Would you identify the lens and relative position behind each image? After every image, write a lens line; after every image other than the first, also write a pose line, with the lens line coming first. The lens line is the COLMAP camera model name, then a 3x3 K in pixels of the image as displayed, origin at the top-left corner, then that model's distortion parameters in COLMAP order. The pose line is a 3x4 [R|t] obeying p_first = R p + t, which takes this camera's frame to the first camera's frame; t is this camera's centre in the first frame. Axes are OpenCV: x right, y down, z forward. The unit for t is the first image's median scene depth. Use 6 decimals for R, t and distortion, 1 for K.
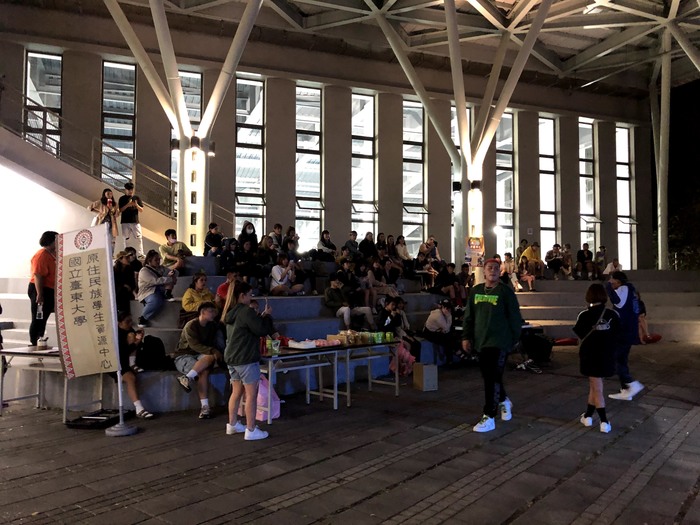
lens RADIAL K [[648.4, 0, 352.5], [0, 648.4, 263.3], [0, 0, 1]] dist [0.037783, 0.000000]
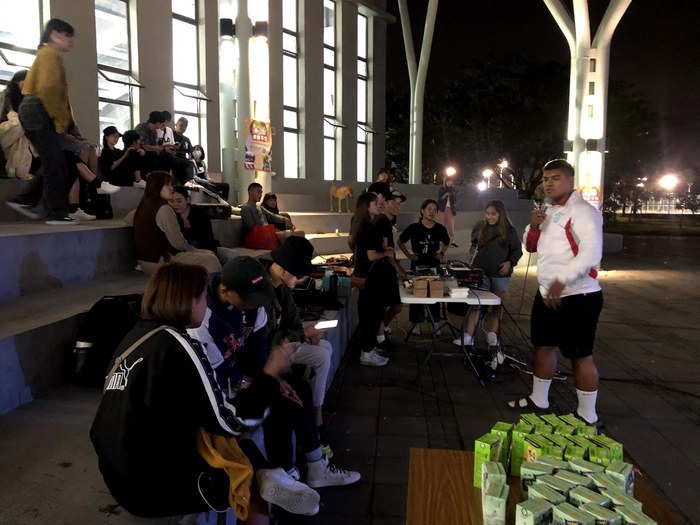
lens RADIAL K [[576.8, 0, 352.2], [0, 576.8, 268.7], [0, 0, 1]] dist [0.027943, -0.013227]
pose [[0.831036, -0.057030, 0.553288, -0.035557], [-0.025475, 0.989783, 0.140285, 0.014594], [-0.555635, -0.130677, 0.821092, 0.407504]]
